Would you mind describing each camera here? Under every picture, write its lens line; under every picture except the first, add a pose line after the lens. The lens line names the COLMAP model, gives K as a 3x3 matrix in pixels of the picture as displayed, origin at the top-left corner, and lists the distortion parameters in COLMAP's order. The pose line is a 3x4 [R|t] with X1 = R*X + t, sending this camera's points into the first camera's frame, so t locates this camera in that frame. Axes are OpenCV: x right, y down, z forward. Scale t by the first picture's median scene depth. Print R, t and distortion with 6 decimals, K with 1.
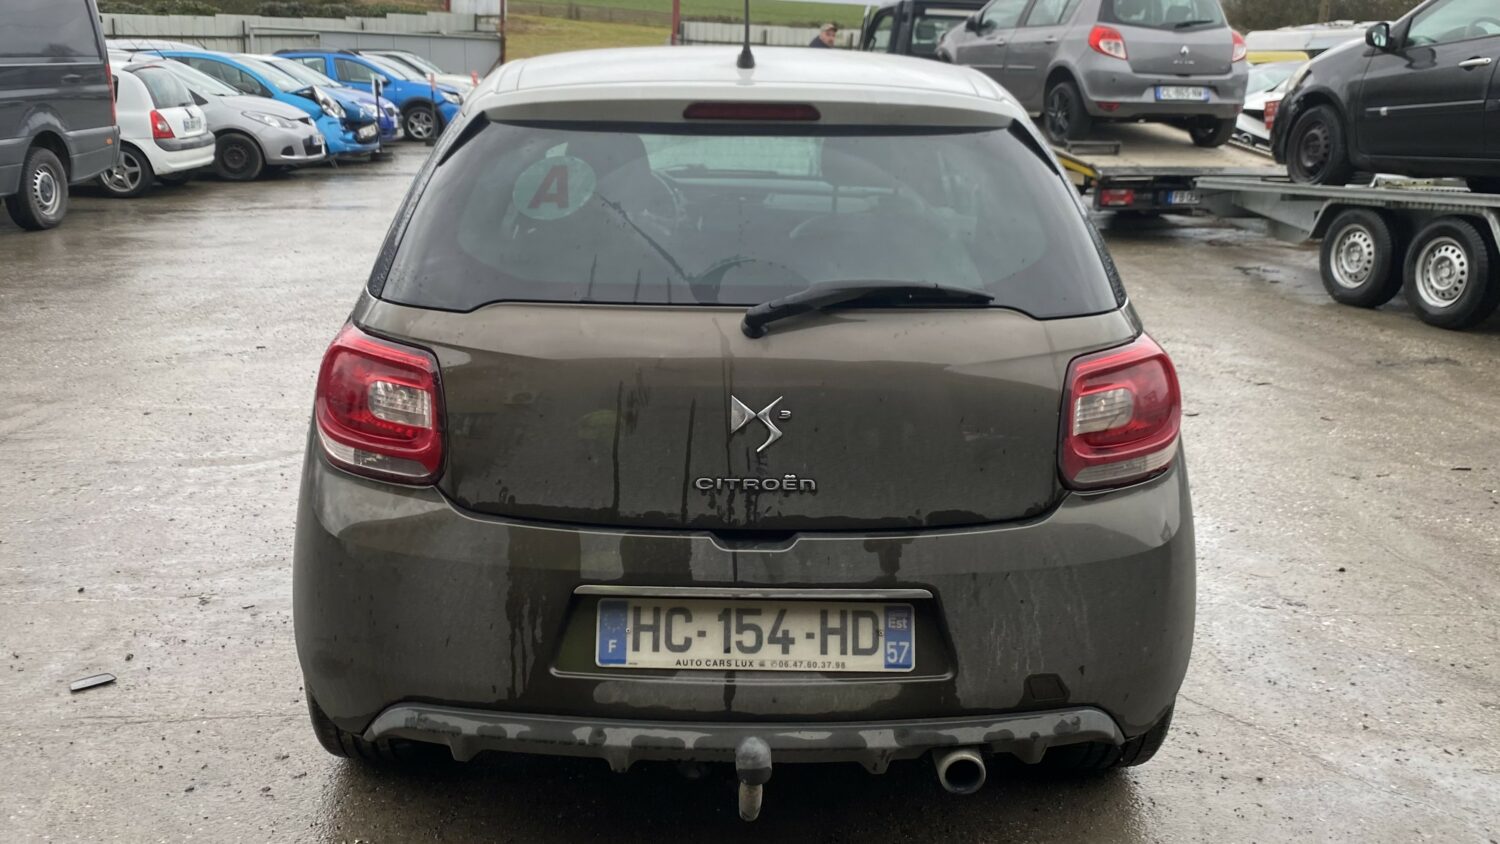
lens RADIAL K [[1290.5, 0, 777.0], [0, 1290.5, 422.7], [0, 0, 1]] dist [0.005693, -0.000365]
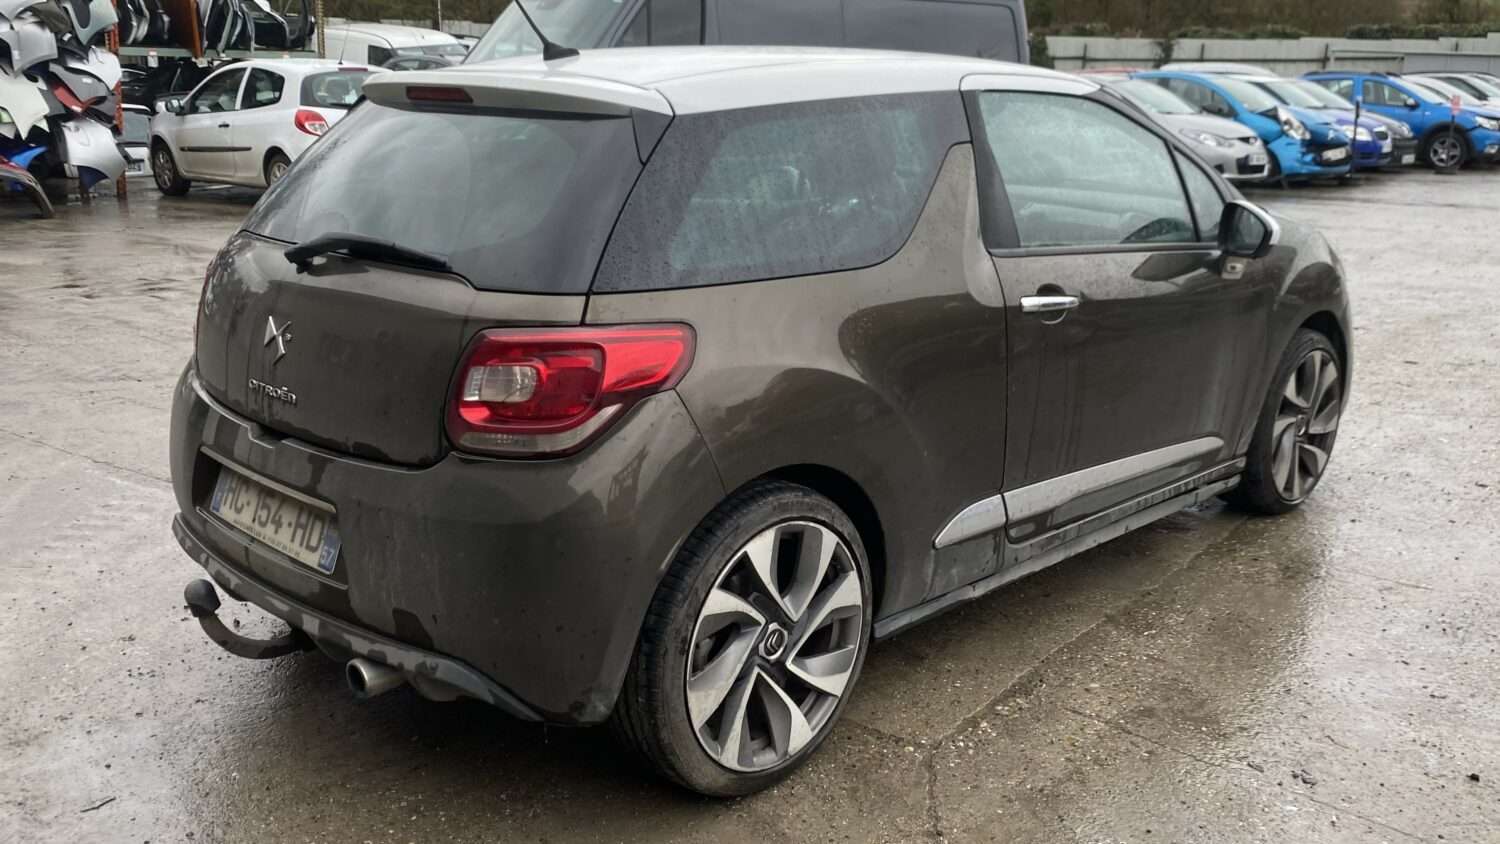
lens RADIAL K [[1290.5, 0, 777.0], [0, 1290.5, 422.7], [0, 0, 1]] dist [0.005693, -0.000365]
pose [[0.737953, 0.173862, -0.652071, 1.095325], [-0.184267, 0.981438, 0.053146, -0.073424], [0.649208, 0.080936, 0.756292, 0.365467]]
